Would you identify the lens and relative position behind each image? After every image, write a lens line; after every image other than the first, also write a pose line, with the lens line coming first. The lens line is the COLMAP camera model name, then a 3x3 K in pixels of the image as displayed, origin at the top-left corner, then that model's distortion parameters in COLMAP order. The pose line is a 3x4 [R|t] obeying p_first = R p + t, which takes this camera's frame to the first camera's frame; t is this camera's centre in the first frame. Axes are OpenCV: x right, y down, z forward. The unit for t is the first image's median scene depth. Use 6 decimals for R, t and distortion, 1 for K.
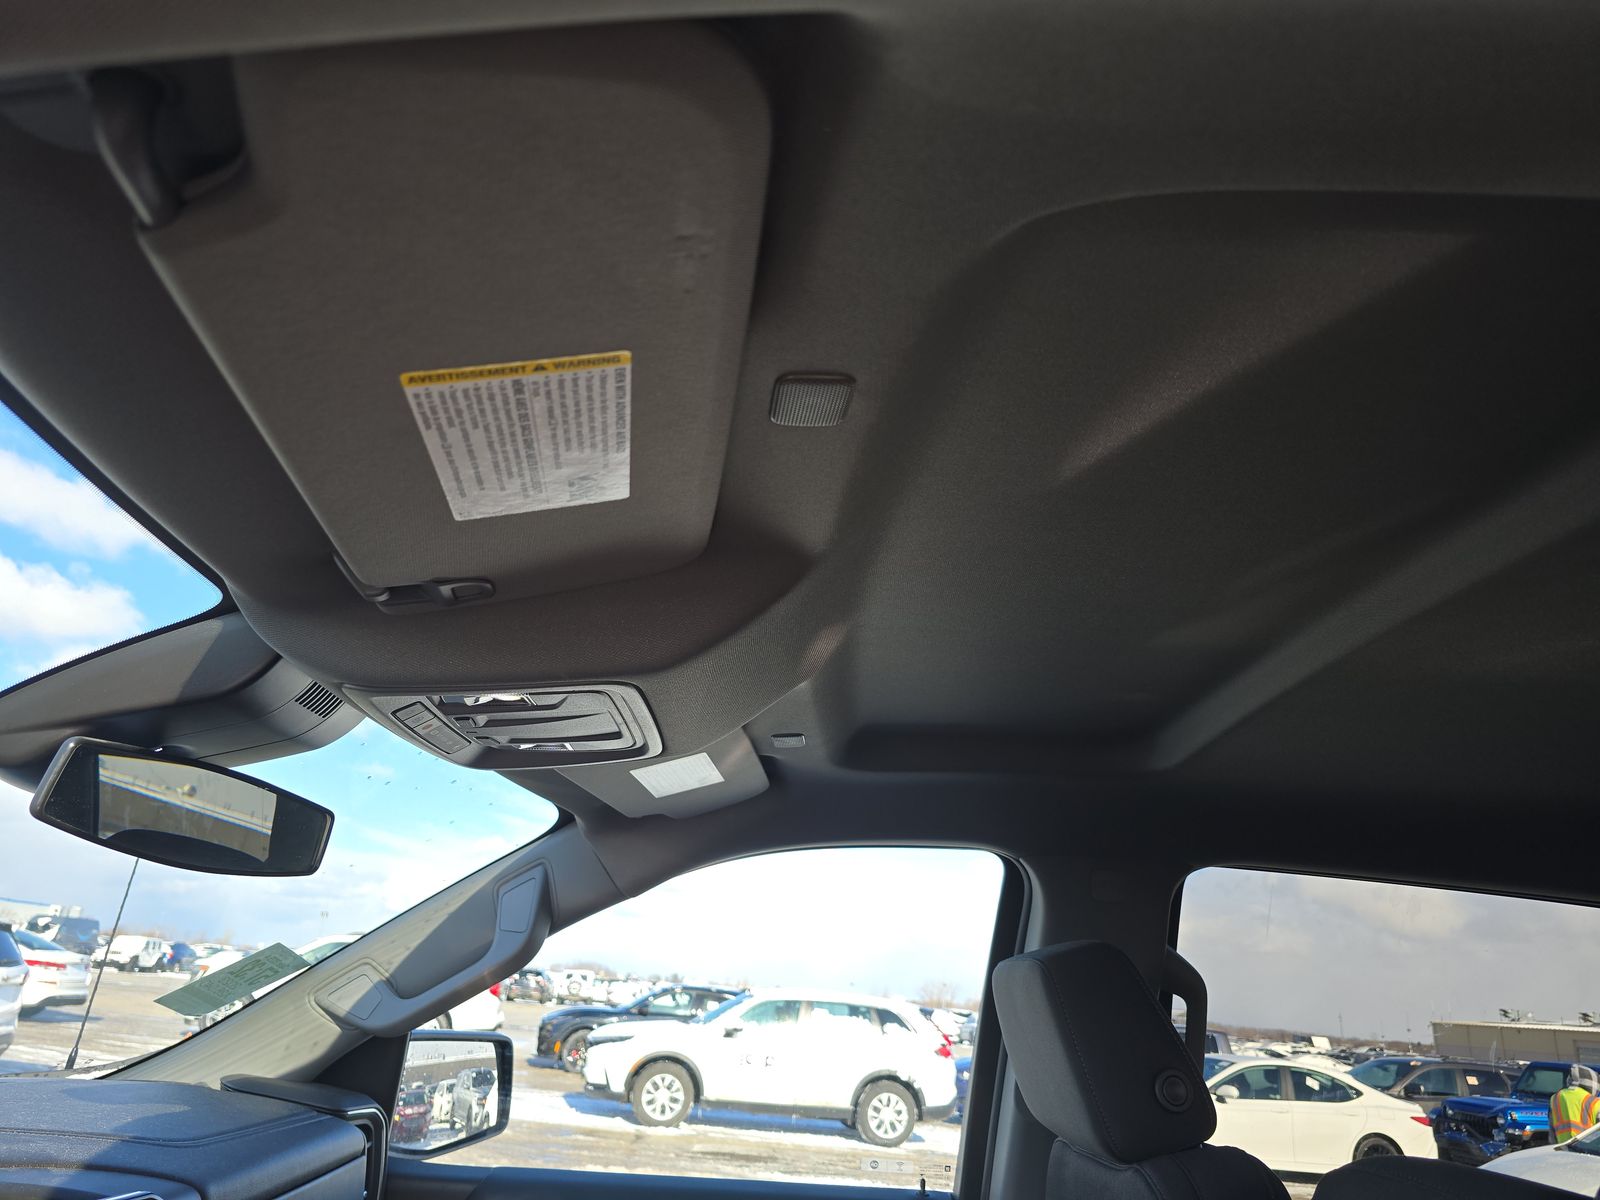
lens RADIAL K [[1063.9, 0, 798.7], [0, 1063.9, 600.6], [0, 0, 1]] dist [0.006425, 0.002189]
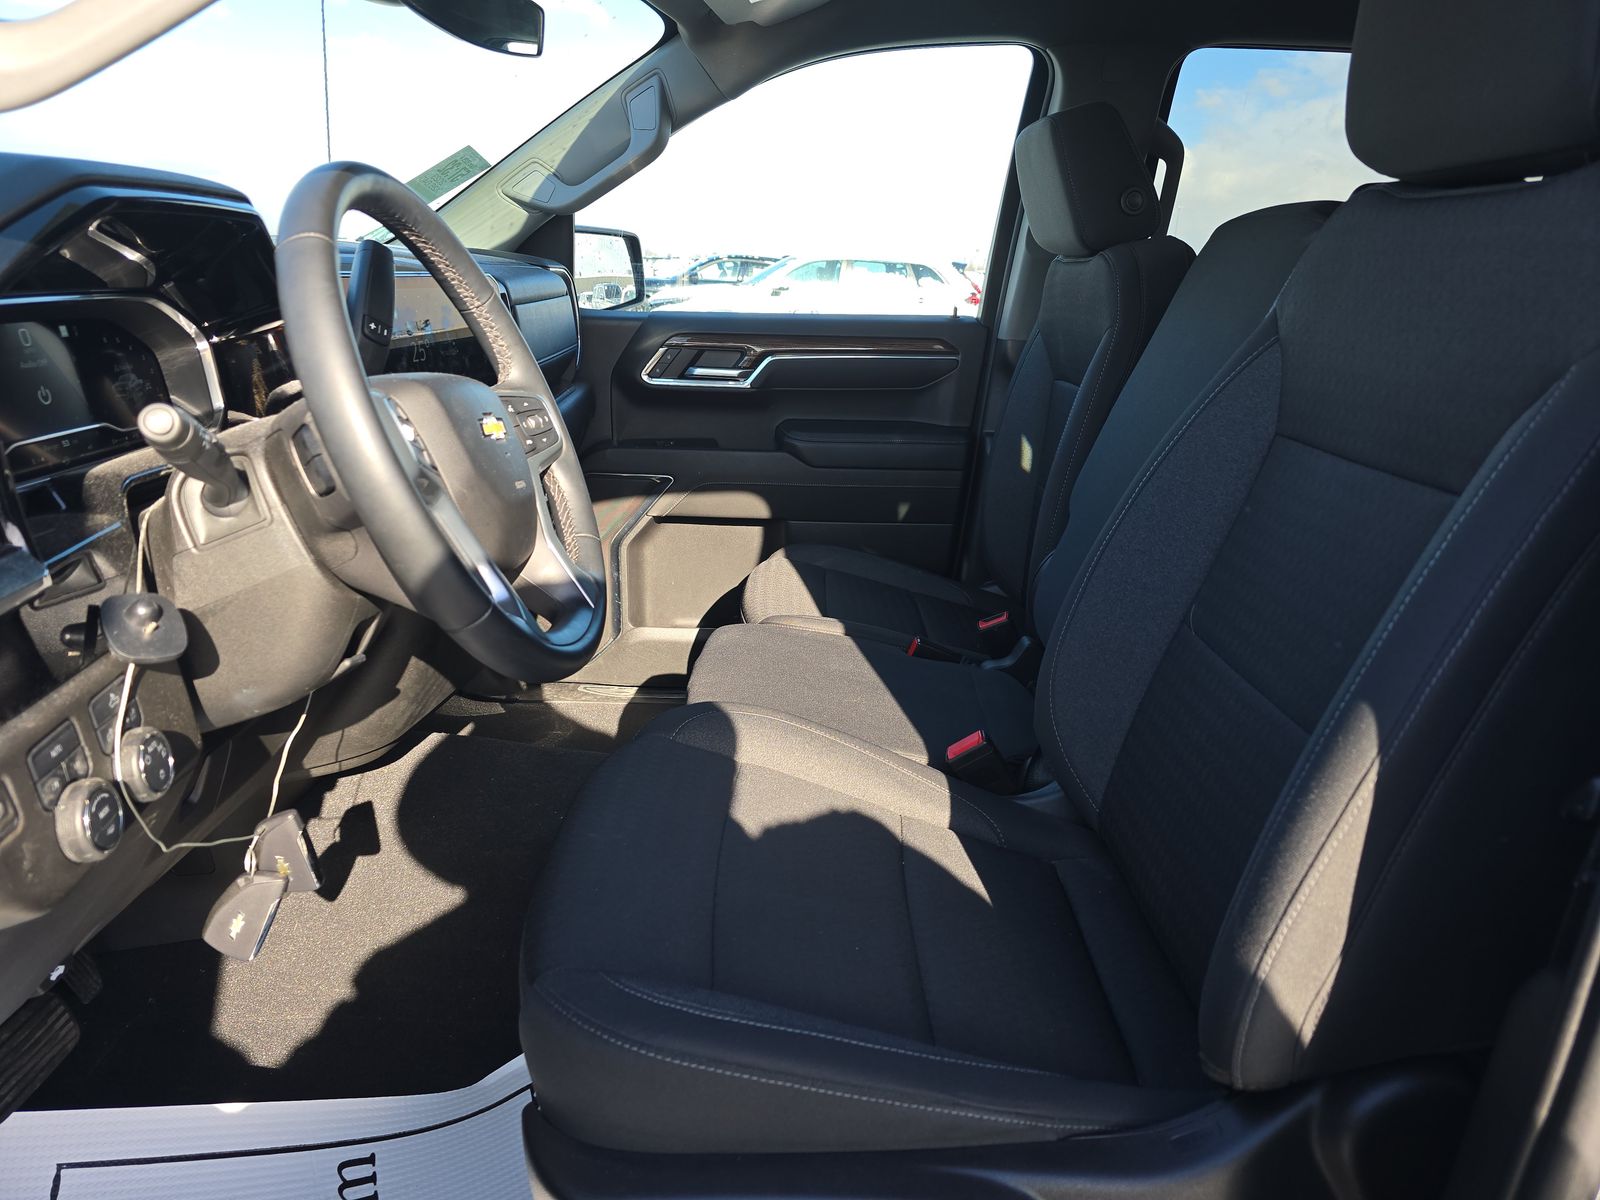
lens RADIAL K [[1063.9, 0, 796.3], [0, 1063.9, 603.6], [0, 0, 1]] dist [0.006425, 0.002189]
pose [[0.998715, -0.027502, -0.042557, -0.044365], [0.047720, 0.792918, 0.607458, -0.008247], [0.017038, -0.608708, 0.793211, -0.352353]]
